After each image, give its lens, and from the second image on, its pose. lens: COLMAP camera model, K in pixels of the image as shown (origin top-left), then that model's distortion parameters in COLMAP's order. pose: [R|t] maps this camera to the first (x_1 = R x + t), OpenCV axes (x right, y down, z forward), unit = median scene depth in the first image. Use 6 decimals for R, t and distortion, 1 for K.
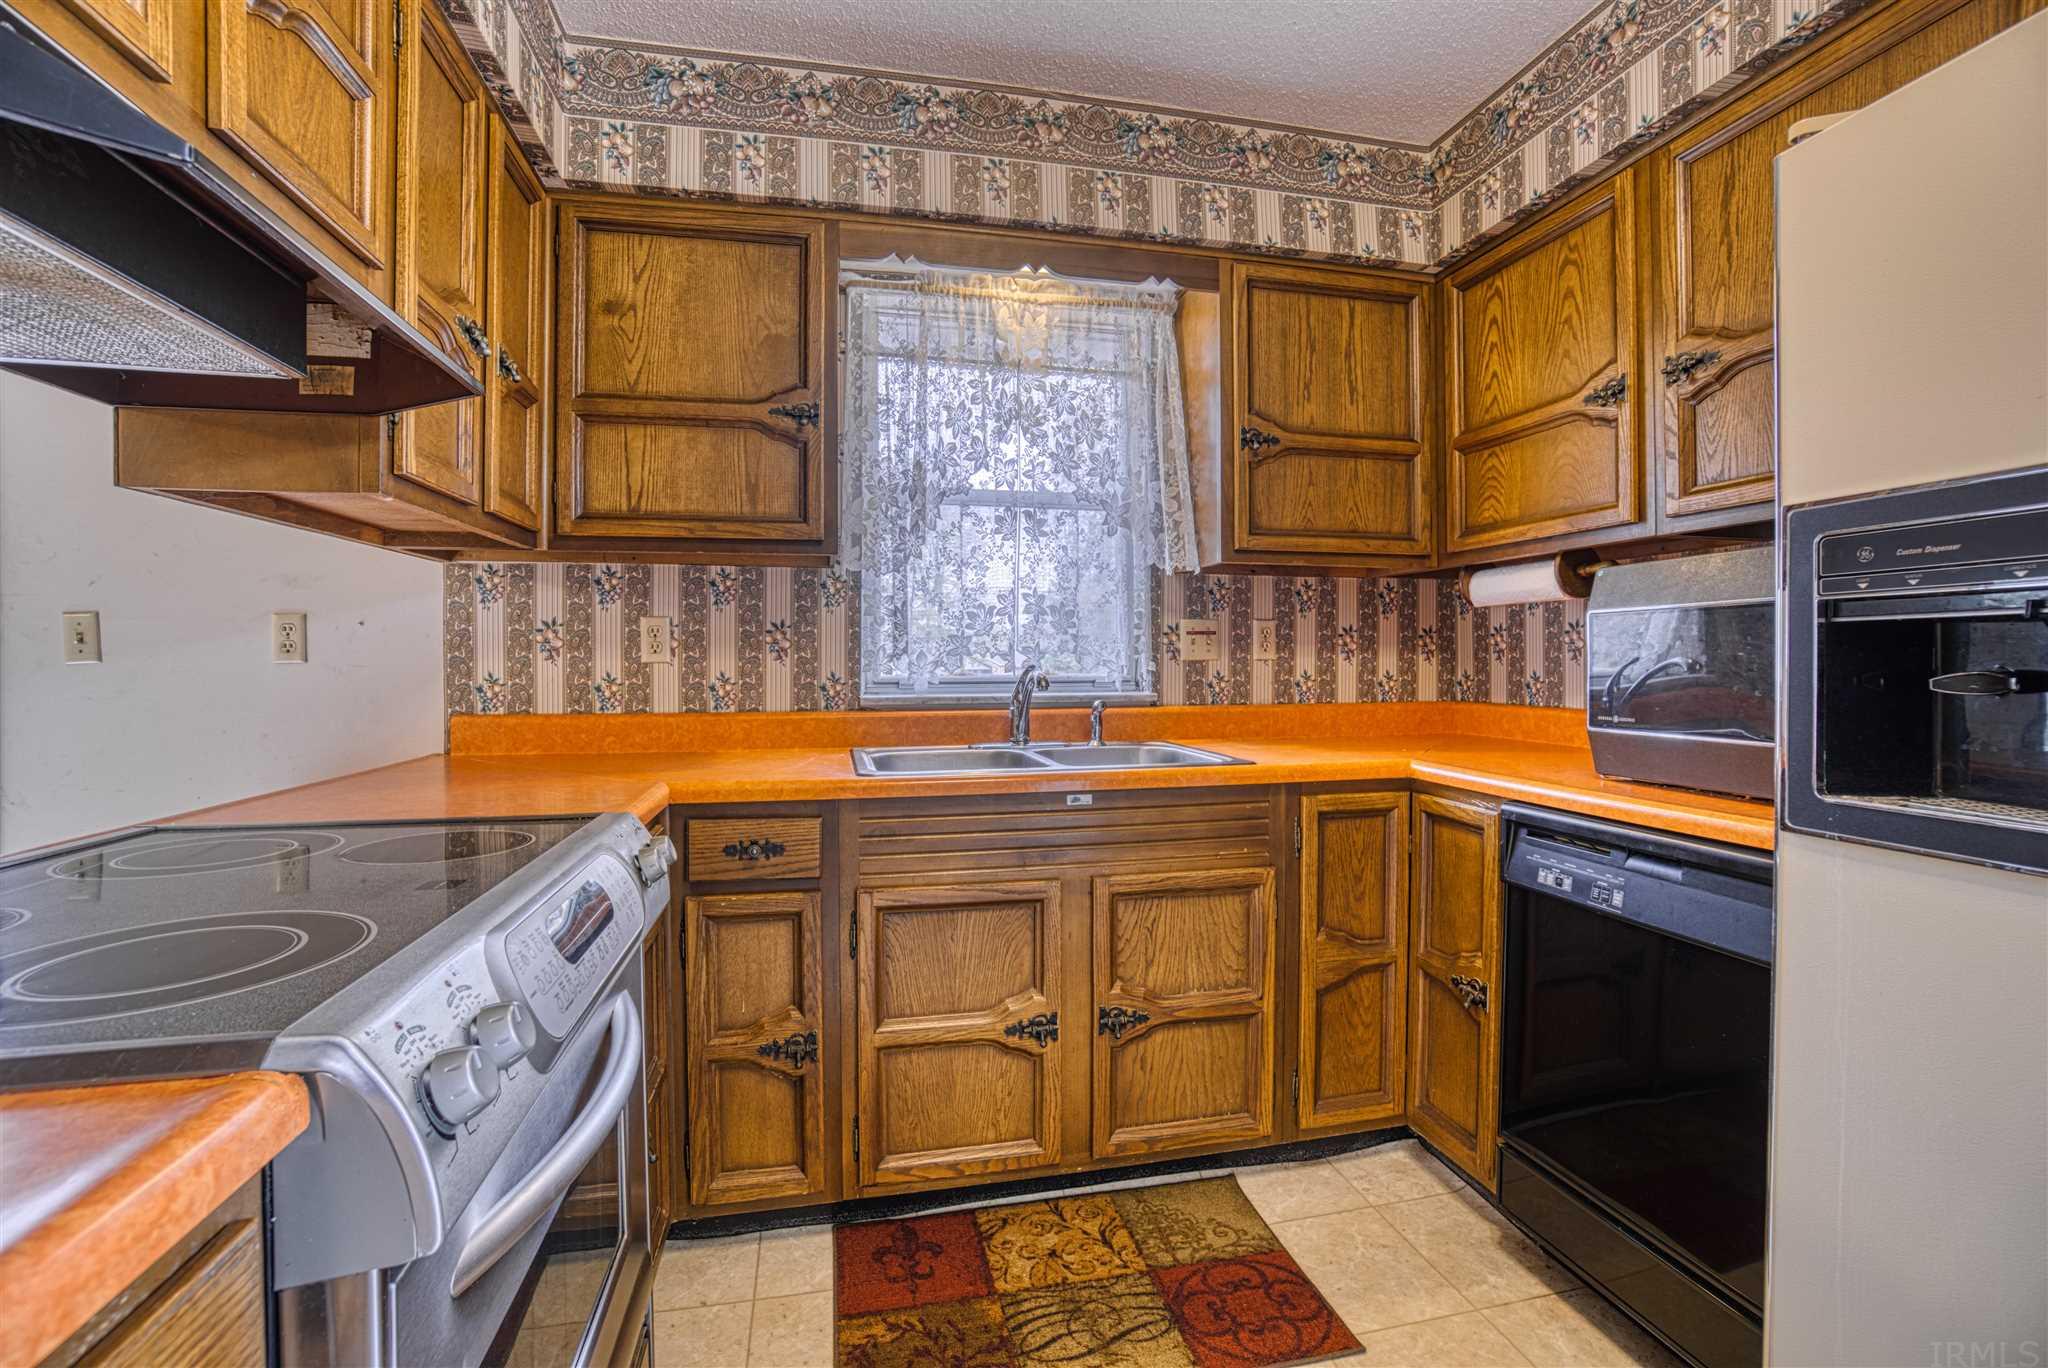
lens RADIAL K [[896.2, 0, 1021.7], [0, 896.2, 667.4], [0, 0, 1]] dist [-0.064635, 0.023083]
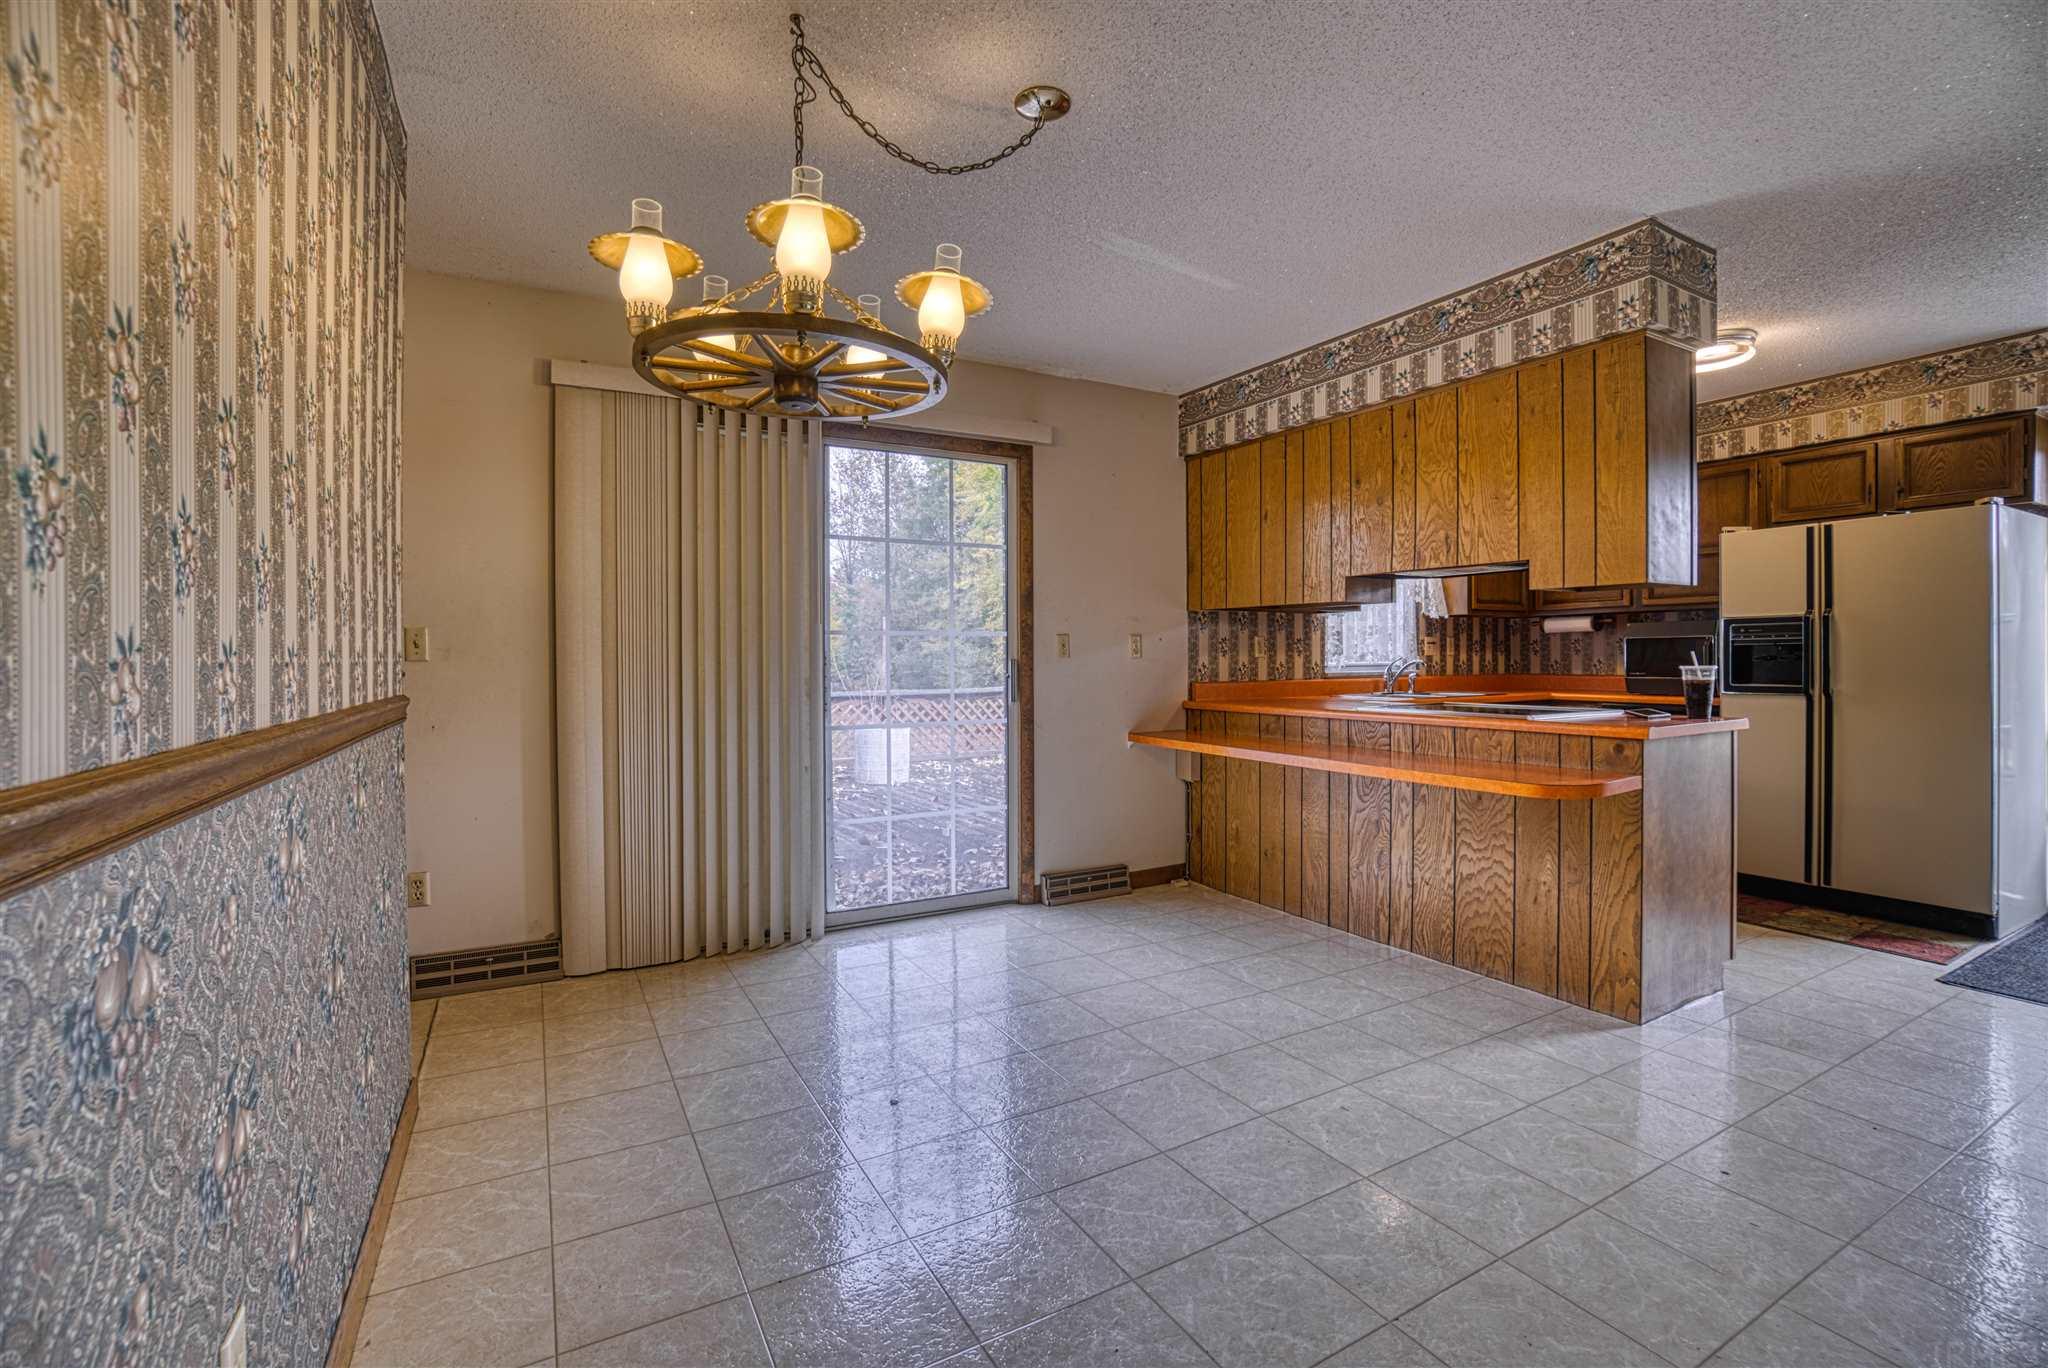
lens RADIAL K [[896.2, 0, 1017.3], [0, 896.2, 669.3], [0, 0, 1]] dist [-0.064635, 0.023083]
pose [[0.958825, -0.009745, 0.283832, -1.714579], [0.008456, 0.999948, 0.005767, 0.006535], [-0.283873, -0.003129, 0.958857, -0.988862]]
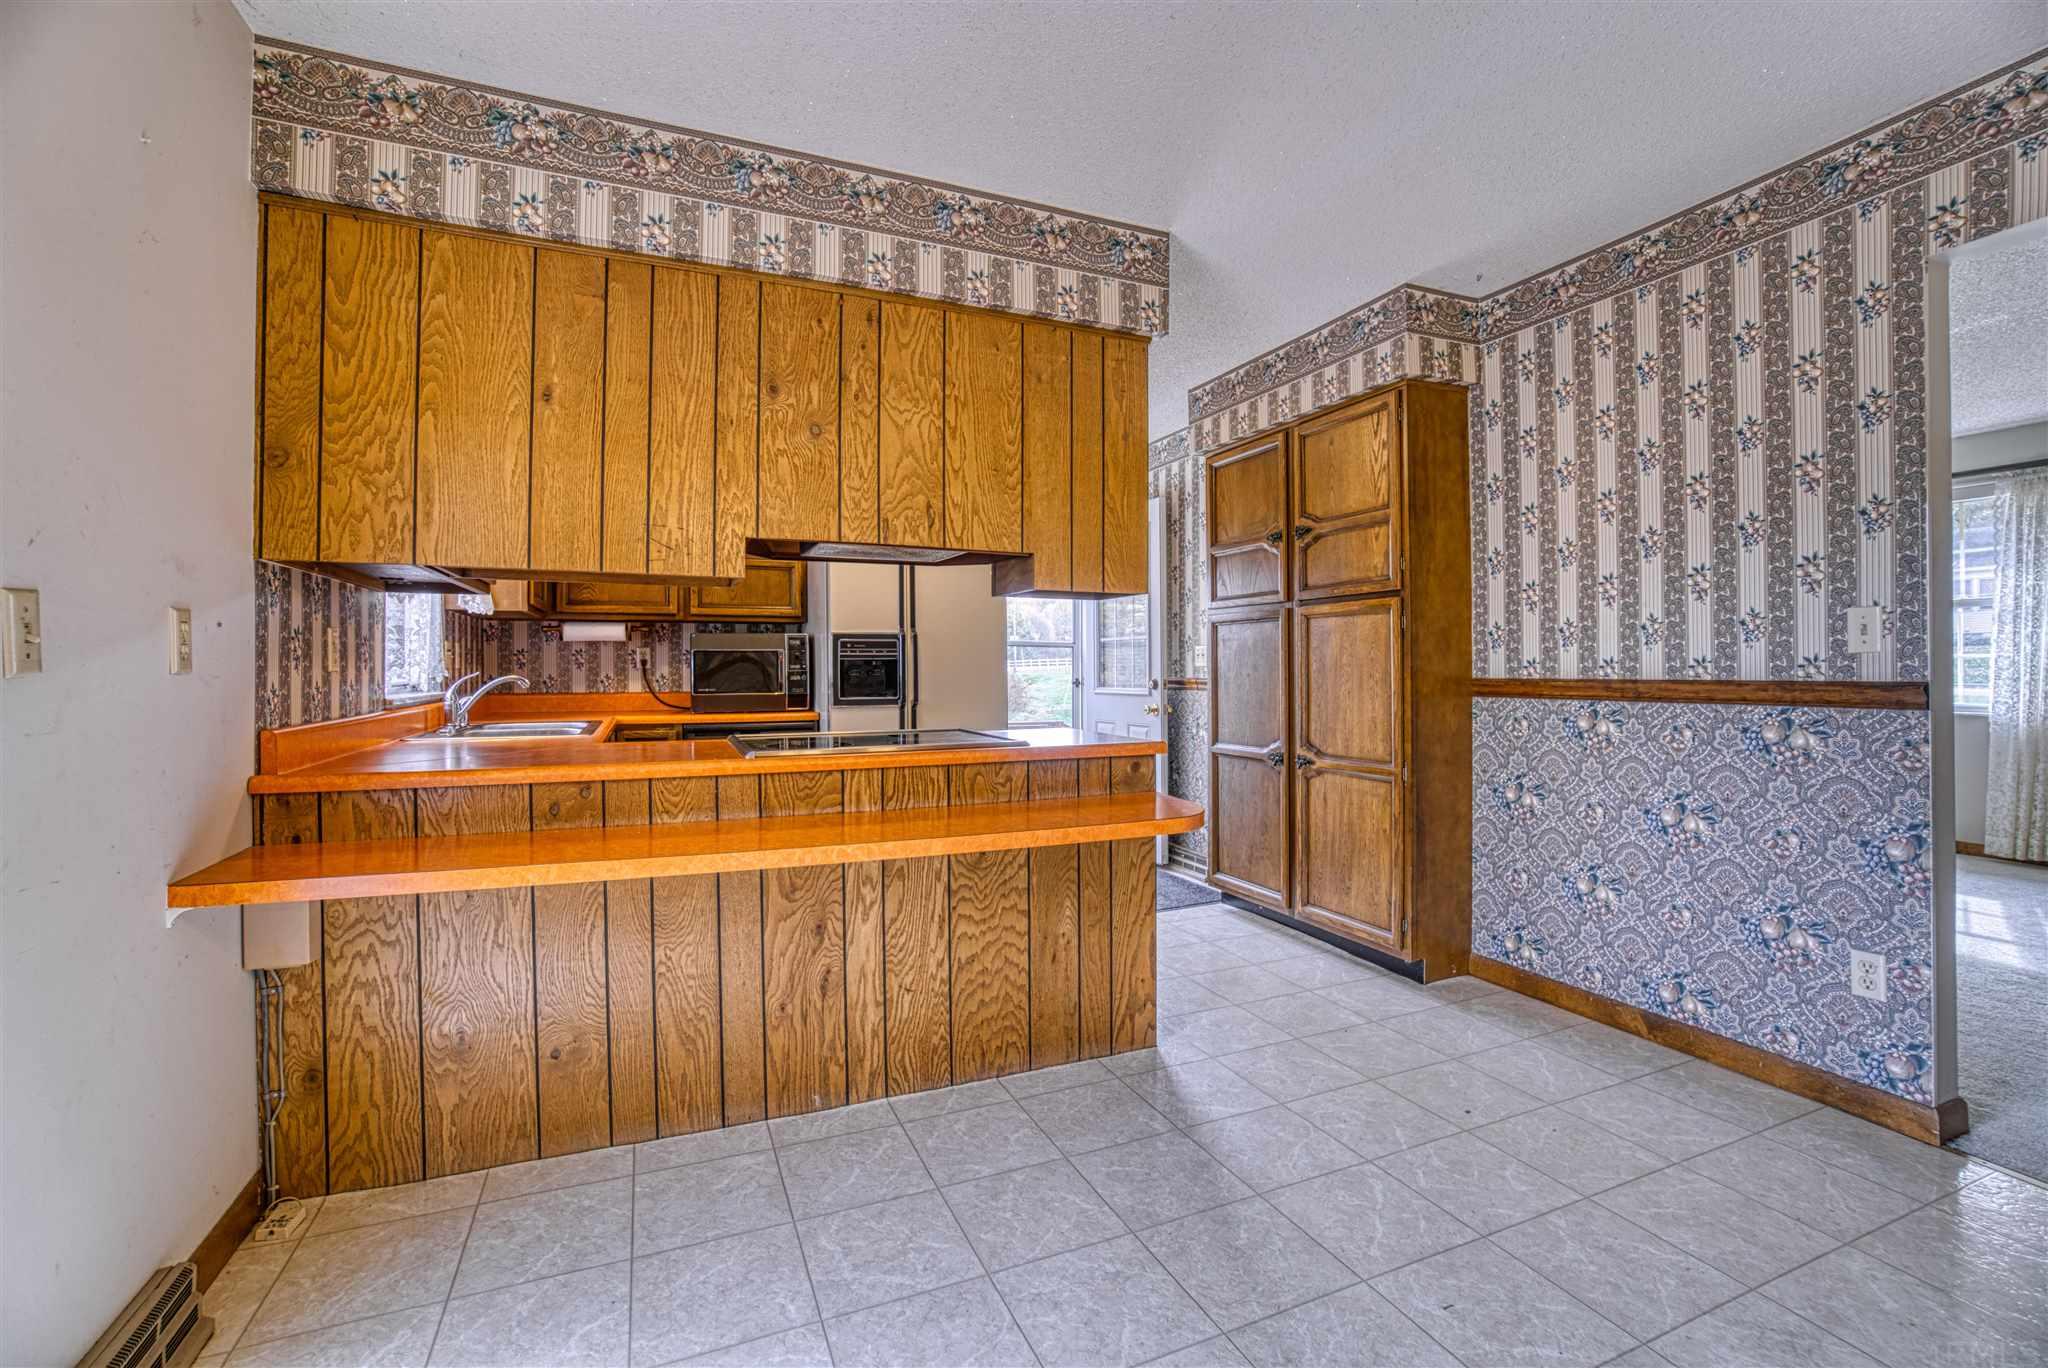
lens RADIAL K [[896.2, 0, 1022.4], [0, 896.2, 669.1], [0, 0, 1]] dist [-0.064635, 0.023083]
pose [[-0.183390, -0.001994, 0.983038, -1.697709], [0.010277, 0.999939, 0.003946, -0.004874], [-0.982987, 0.010826, -0.183358, 0.407997]]
